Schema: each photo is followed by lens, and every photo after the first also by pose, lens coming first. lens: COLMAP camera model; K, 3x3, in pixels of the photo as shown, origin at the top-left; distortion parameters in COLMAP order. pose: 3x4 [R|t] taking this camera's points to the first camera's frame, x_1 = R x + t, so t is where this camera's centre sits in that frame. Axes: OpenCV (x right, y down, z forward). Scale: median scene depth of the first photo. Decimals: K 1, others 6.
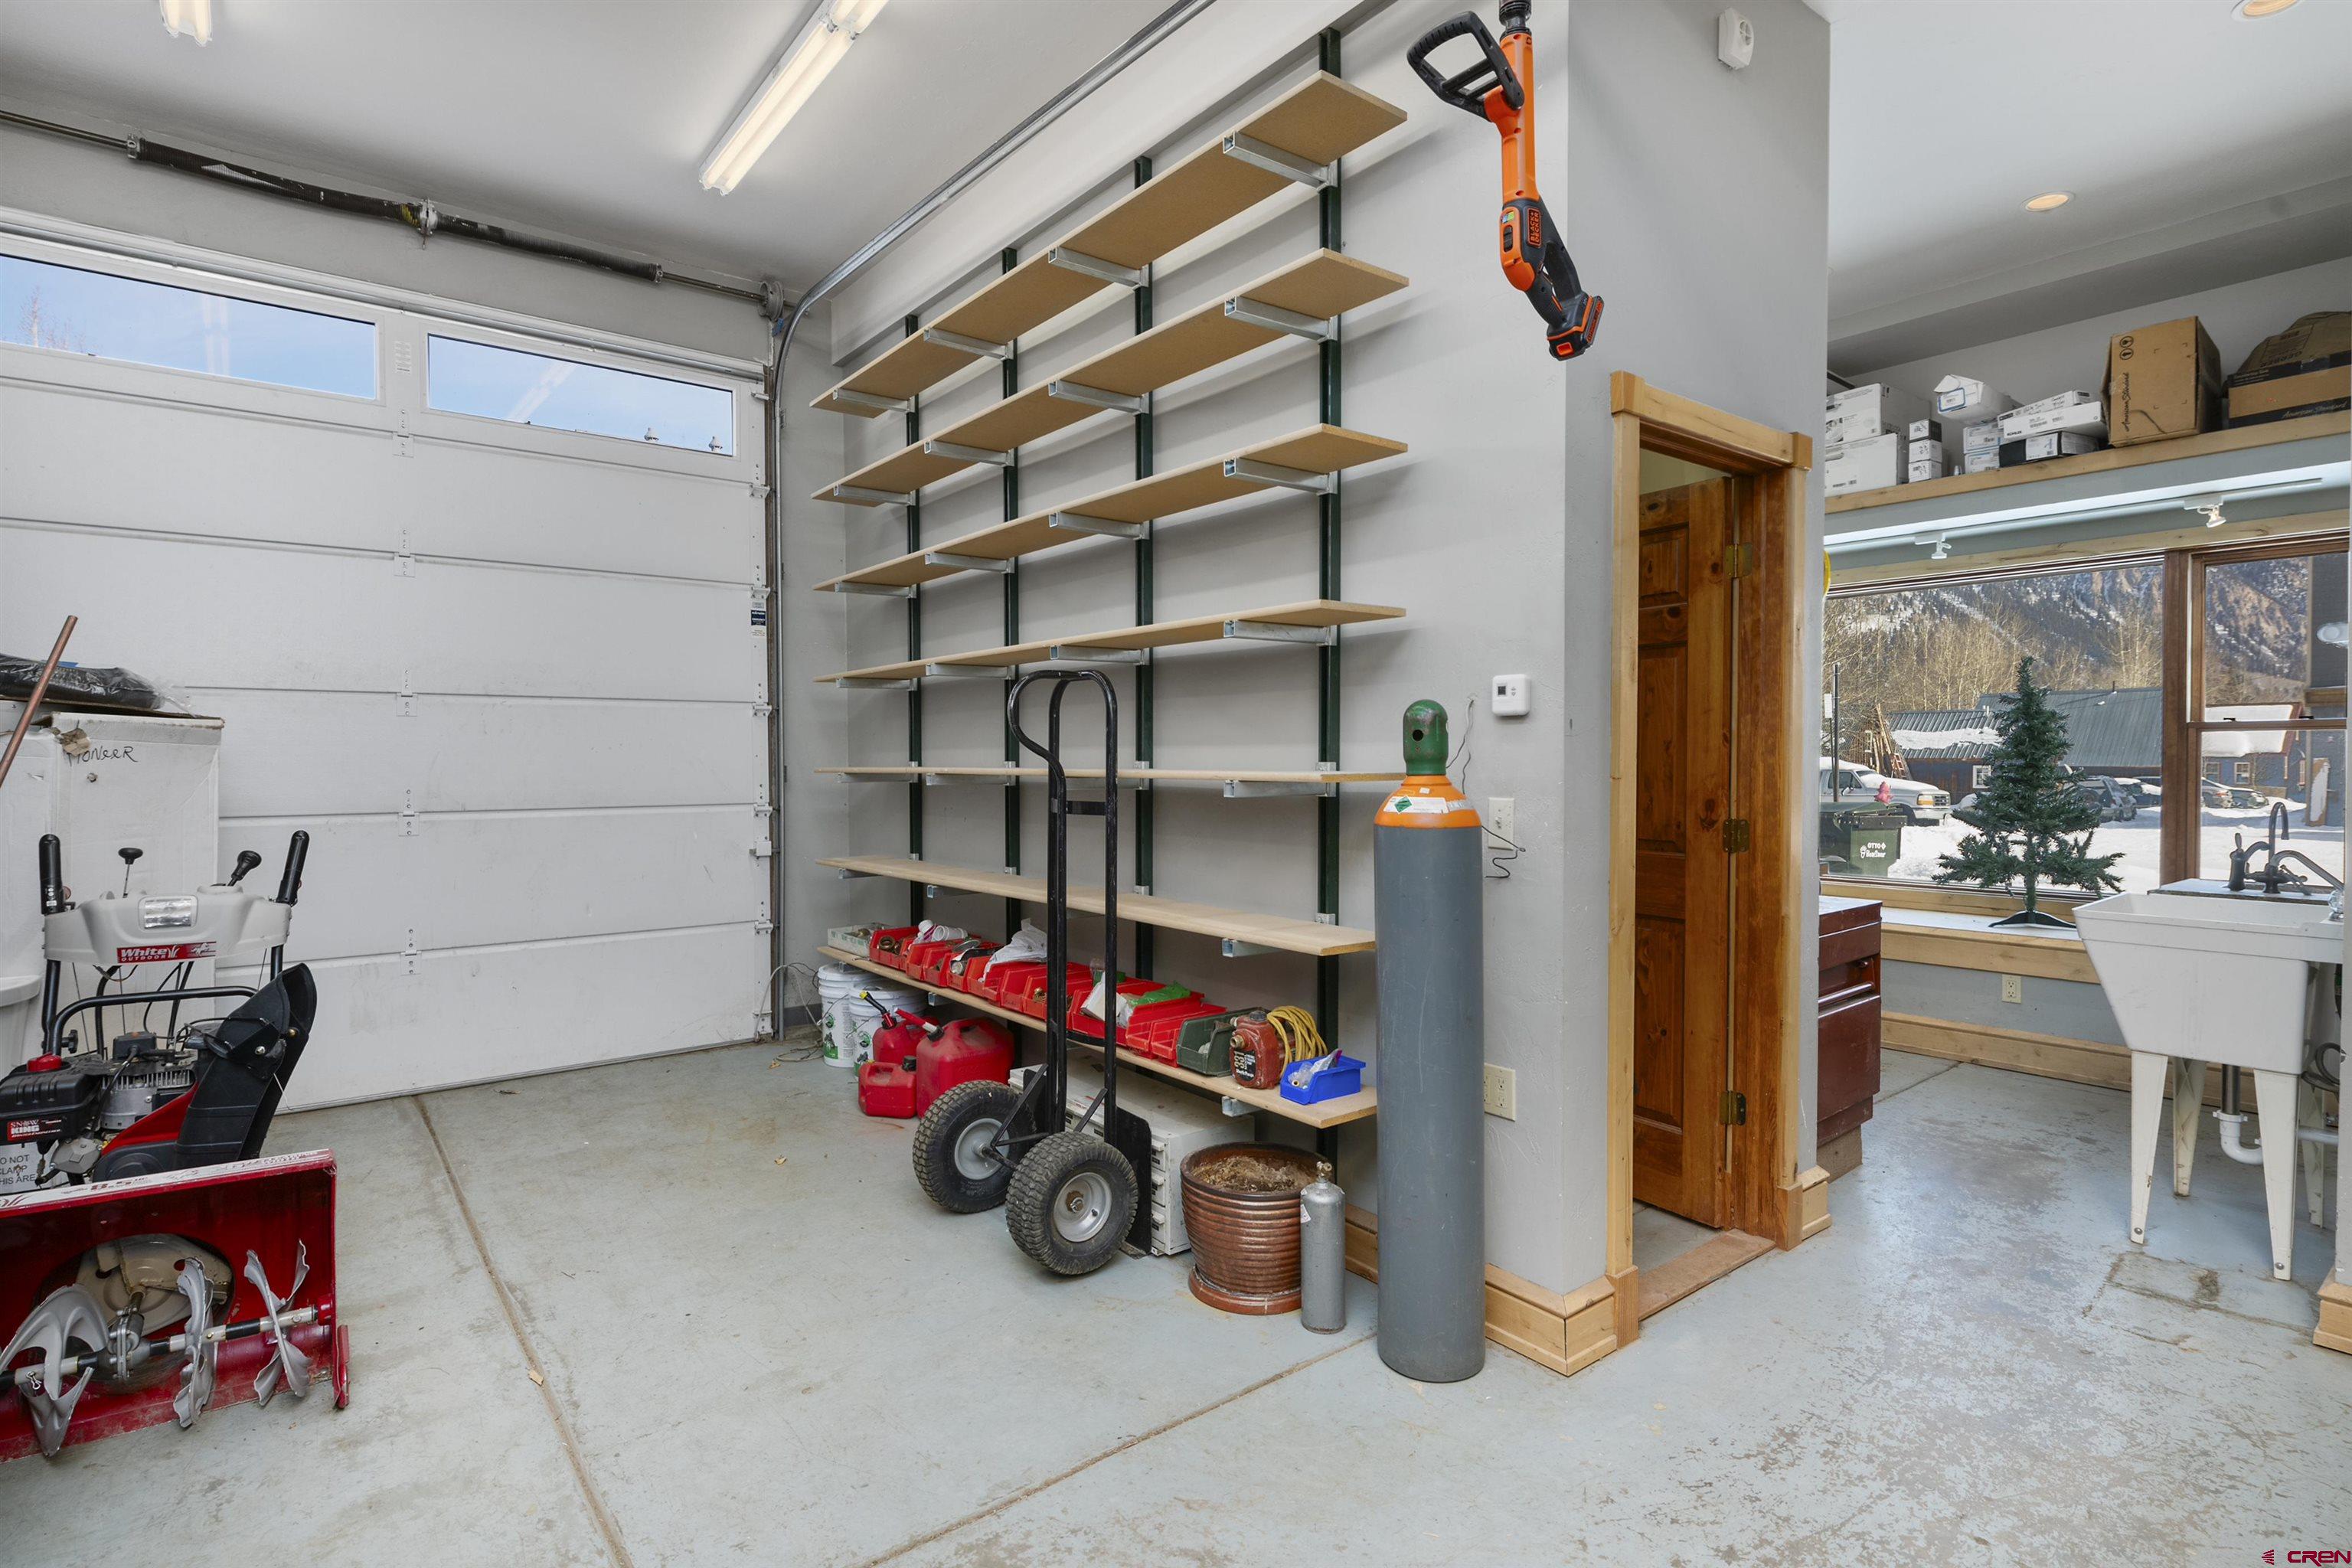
lens RADIAL K [[1146.1, 0, 1173.6], [0, 1146.1, 794.7], [0, 0, 1]] dist [-0.002805, -0.004509]
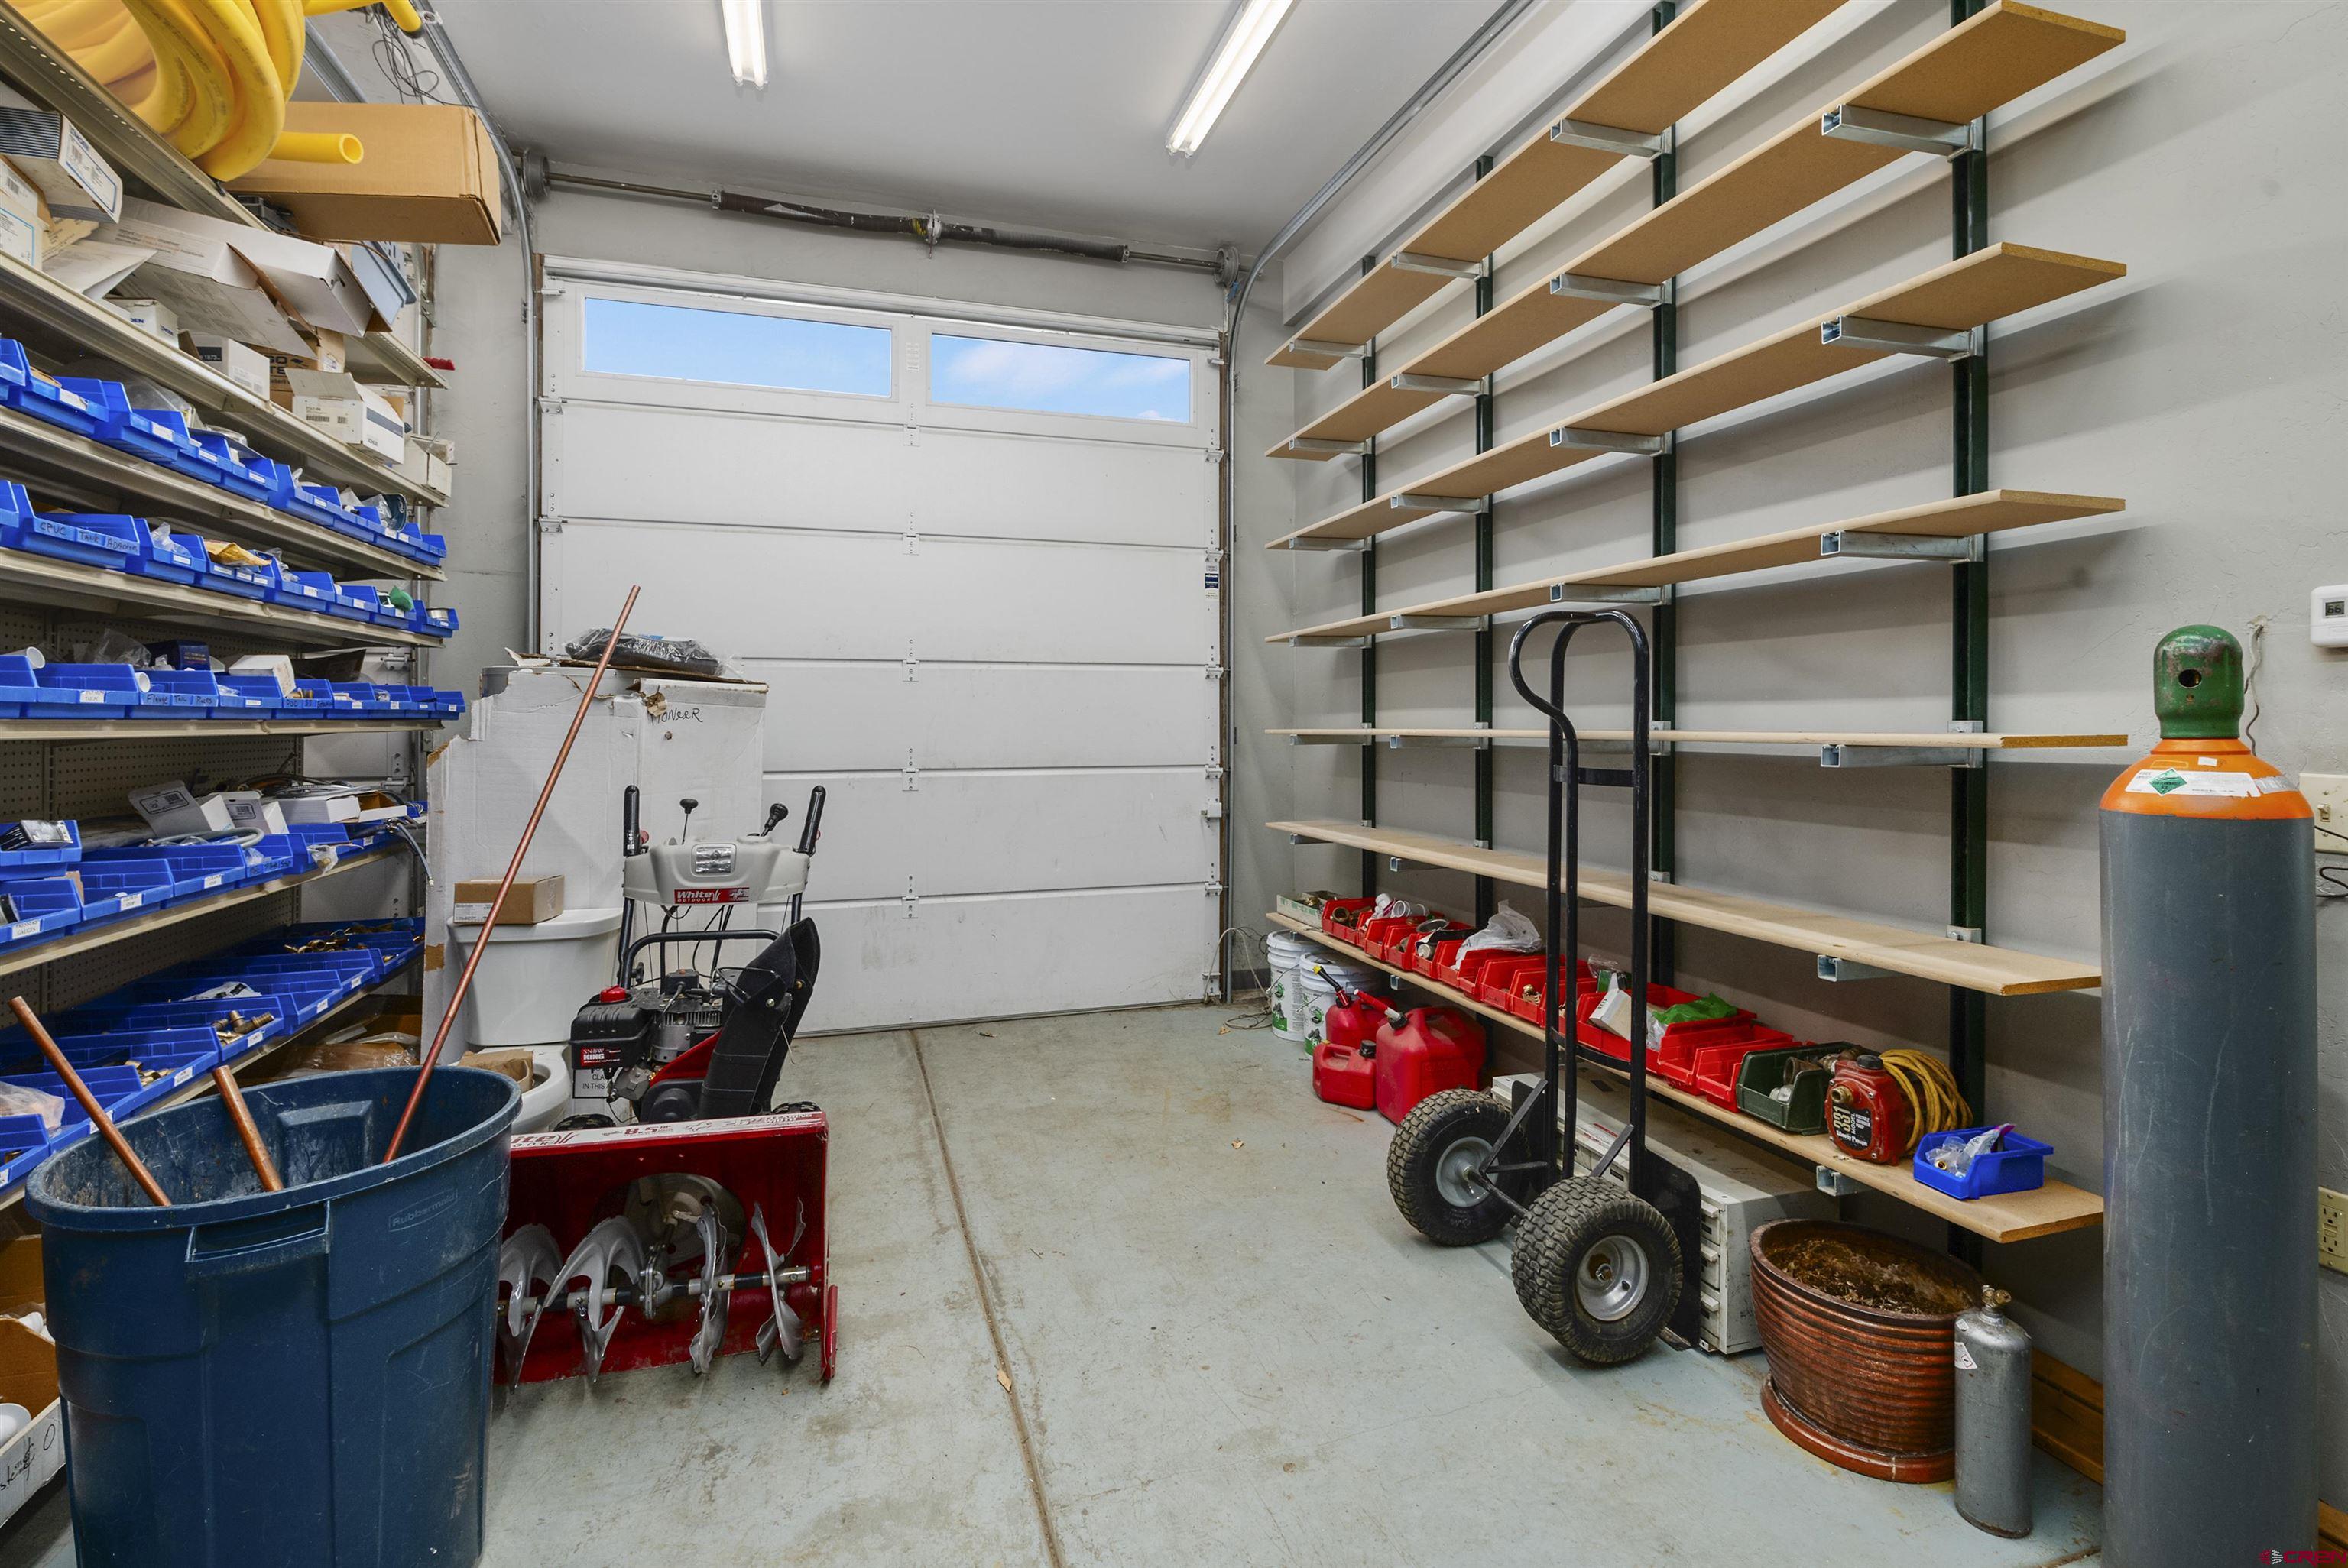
lens RADIAL K [[1084.4, 0, 1171.1], [0, 1084.4, 727.5], [0, 0, 1]] dist [-0.005573, -0.001606]
pose [[0.934346, 0.000821, -0.356367, -0.094543], [-0.010550, 0.999623, -0.025359, -0.001228], [0.356212, 0.027454, 0.934002, 0.169152]]
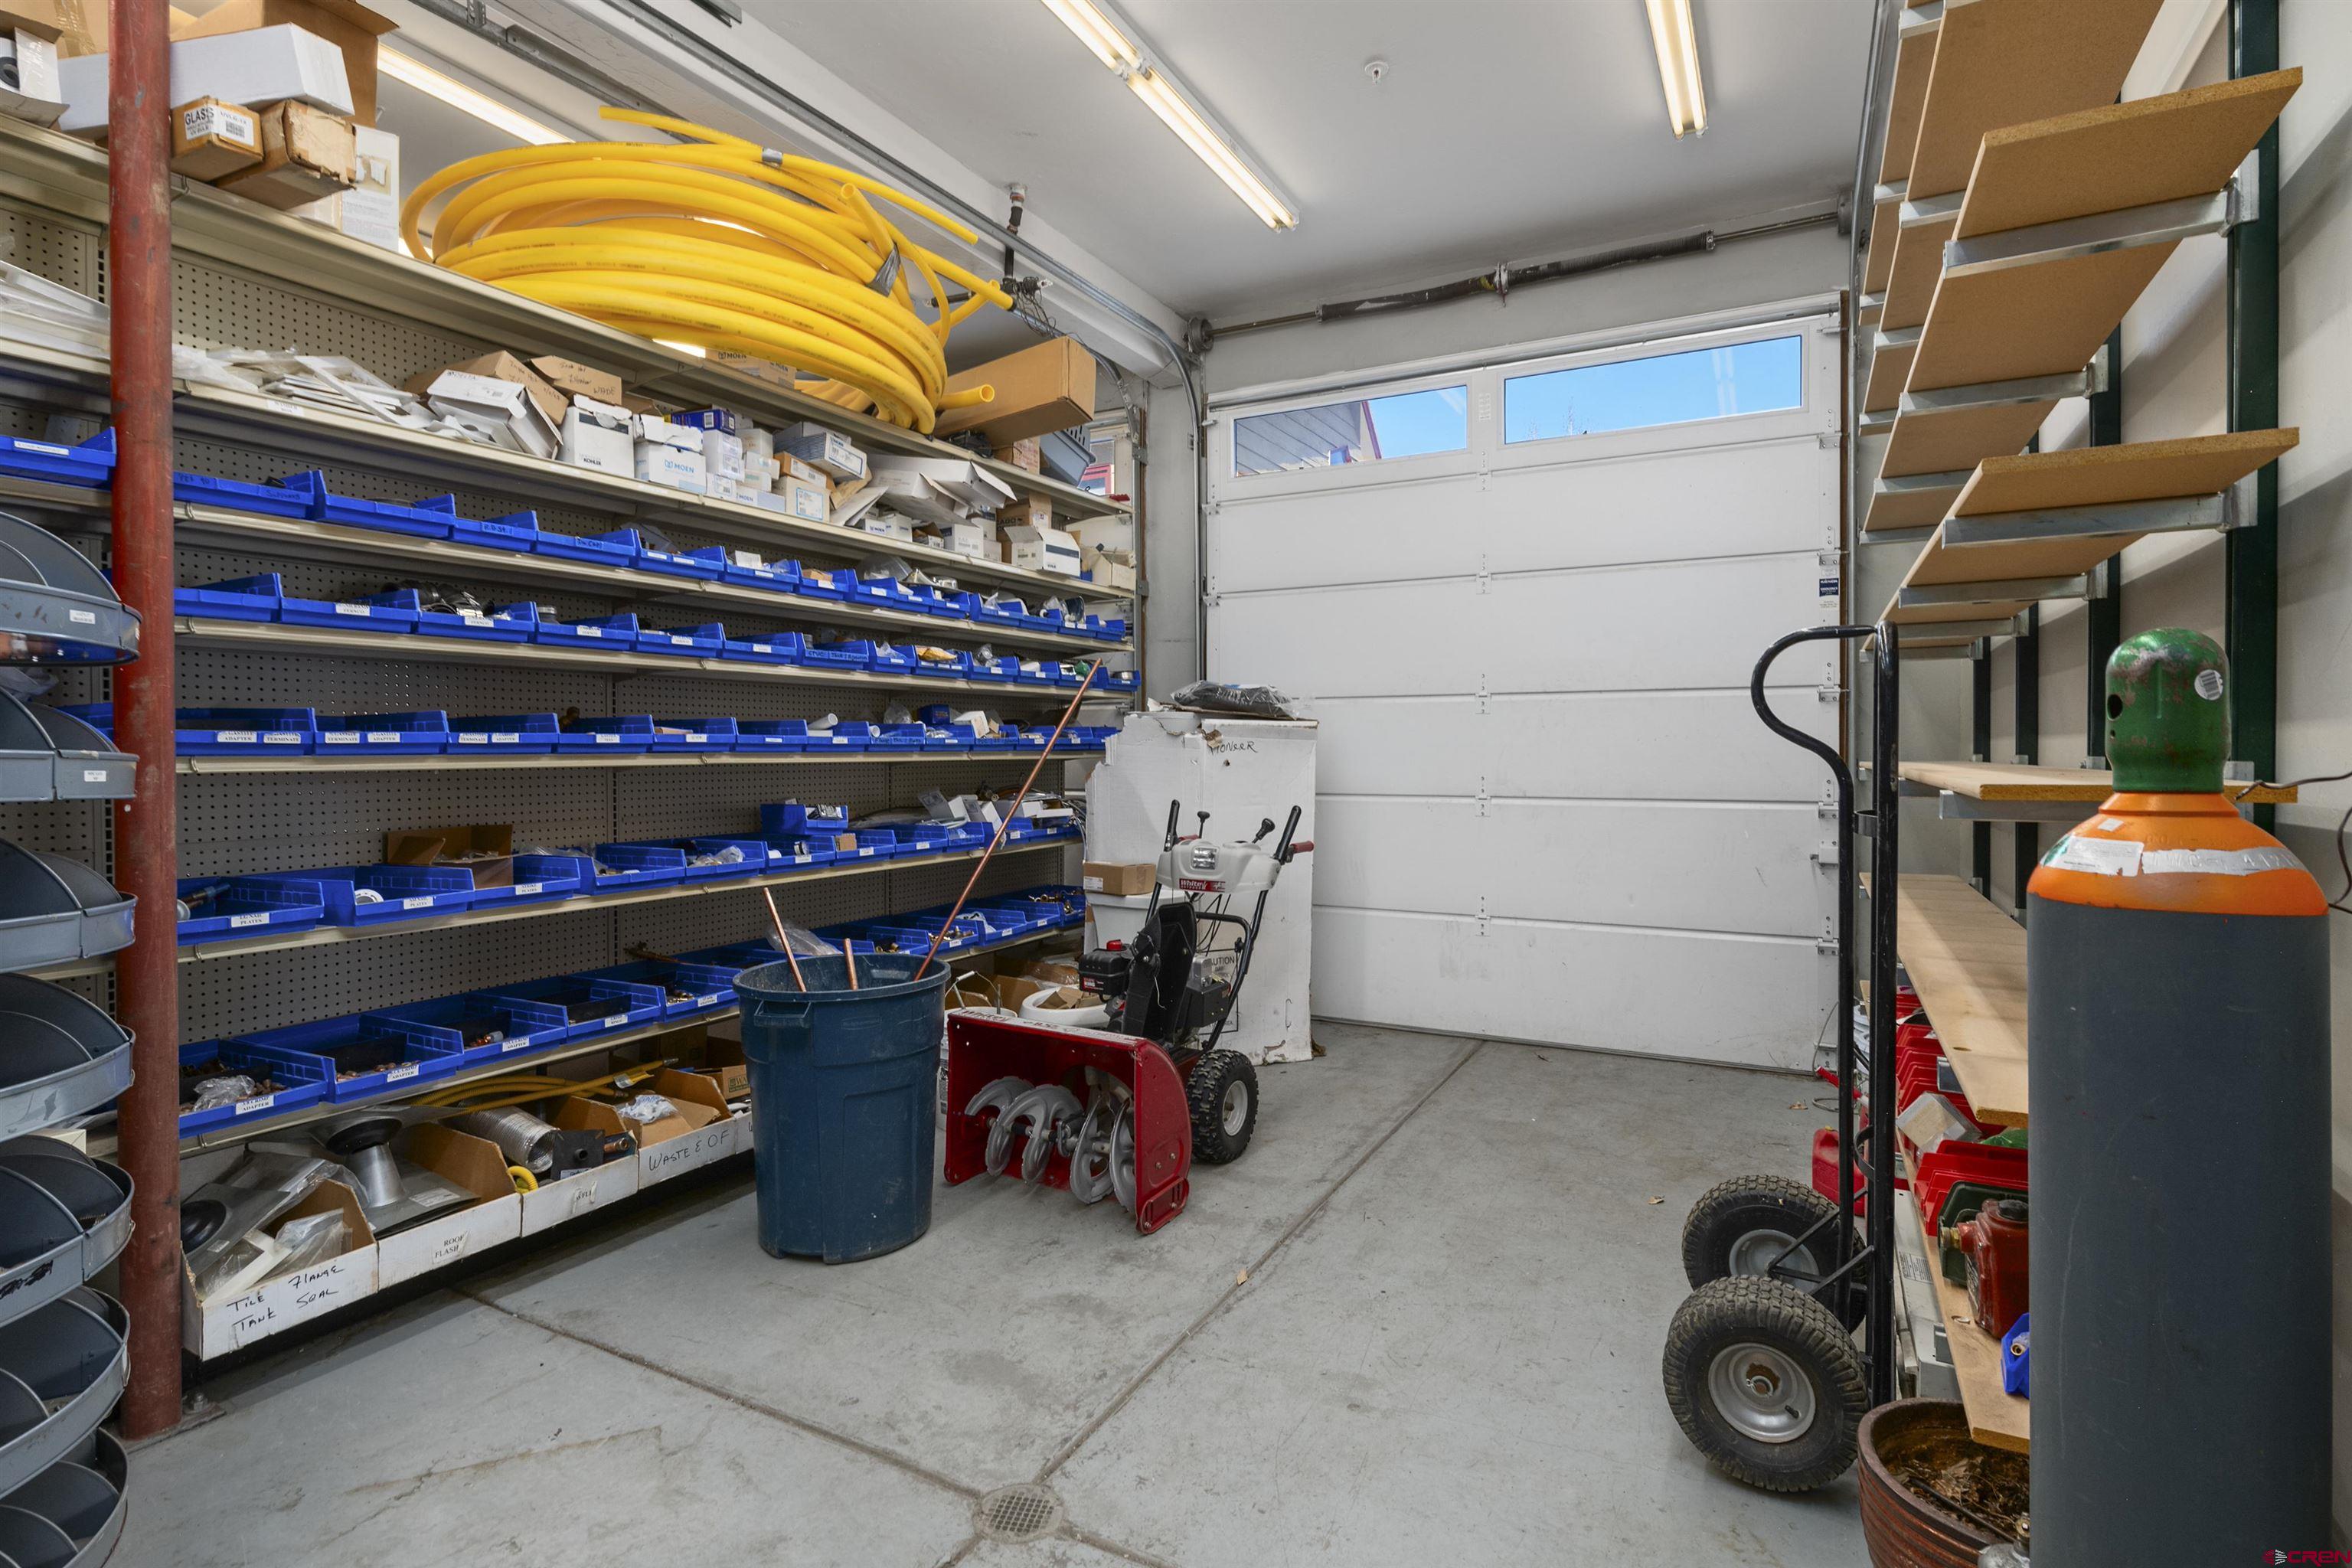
lens RADIAL K [[1146.1, 0, 1211.5], [0, 1146.1, 767.9], [0, 0, 1]] dist [-0.002805, -0.004509]
pose [[0.409512, 0.015551, -0.912172, 0.400054], [-0.028193, 0.999593, 0.004385, -0.014793], [0.911869, 0.023921, 0.409784, 0.383901]]
